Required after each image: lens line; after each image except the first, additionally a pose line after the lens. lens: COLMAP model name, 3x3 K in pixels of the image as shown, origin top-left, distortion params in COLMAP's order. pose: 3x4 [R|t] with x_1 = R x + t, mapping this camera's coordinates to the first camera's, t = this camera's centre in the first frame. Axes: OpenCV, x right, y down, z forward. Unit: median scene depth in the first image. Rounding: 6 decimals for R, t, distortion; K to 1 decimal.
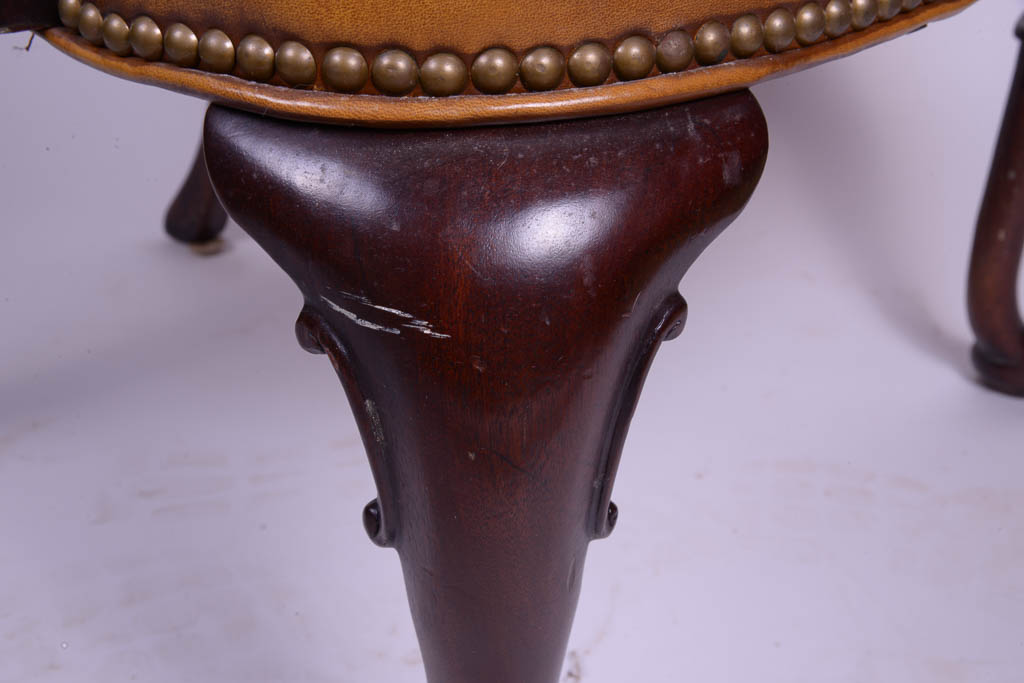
lens RADIAL K [[1675.4, 0, 503.6], [0, 1675.4, 346.5], [0, 0, 1]] dist [0.011402, 0.000000]
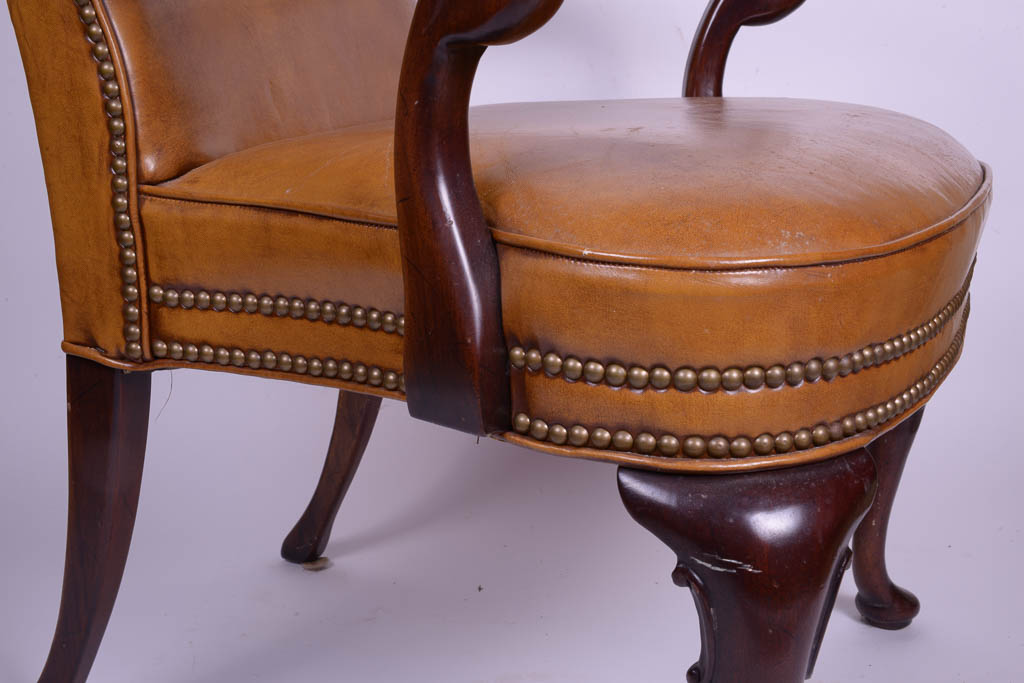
lens RADIAL K [[1465.3, 0, 510.6], [0, 1465.3, 348.4], [0, 0, 1]] dist [0.046039, 0.000000]
pose [[0.985740, -0.036427, 0.164286, -0.609263], [0.069681, 0.977015, -0.201462, 0.066789], [-0.153172, 0.210037, 0.965621, -0.754662]]
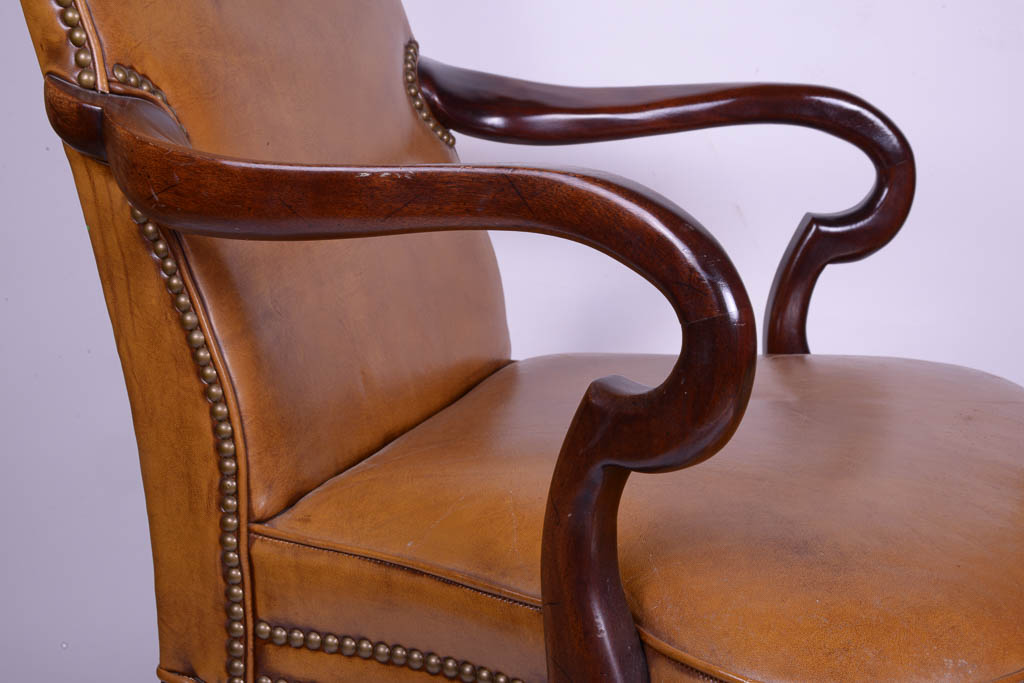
lens RADIAL K [[1605.7, 0, 509.8], [0, 1605.7, 341.6], [0, 0, 1]] dist [0.085458, 0.000000]
pose [[0.981607, -0.032598, 0.188110, -0.856881], [0.072047, 0.975711, -0.206873, -0.419767], [-0.176797, 0.216621, 0.960114, -0.980269]]
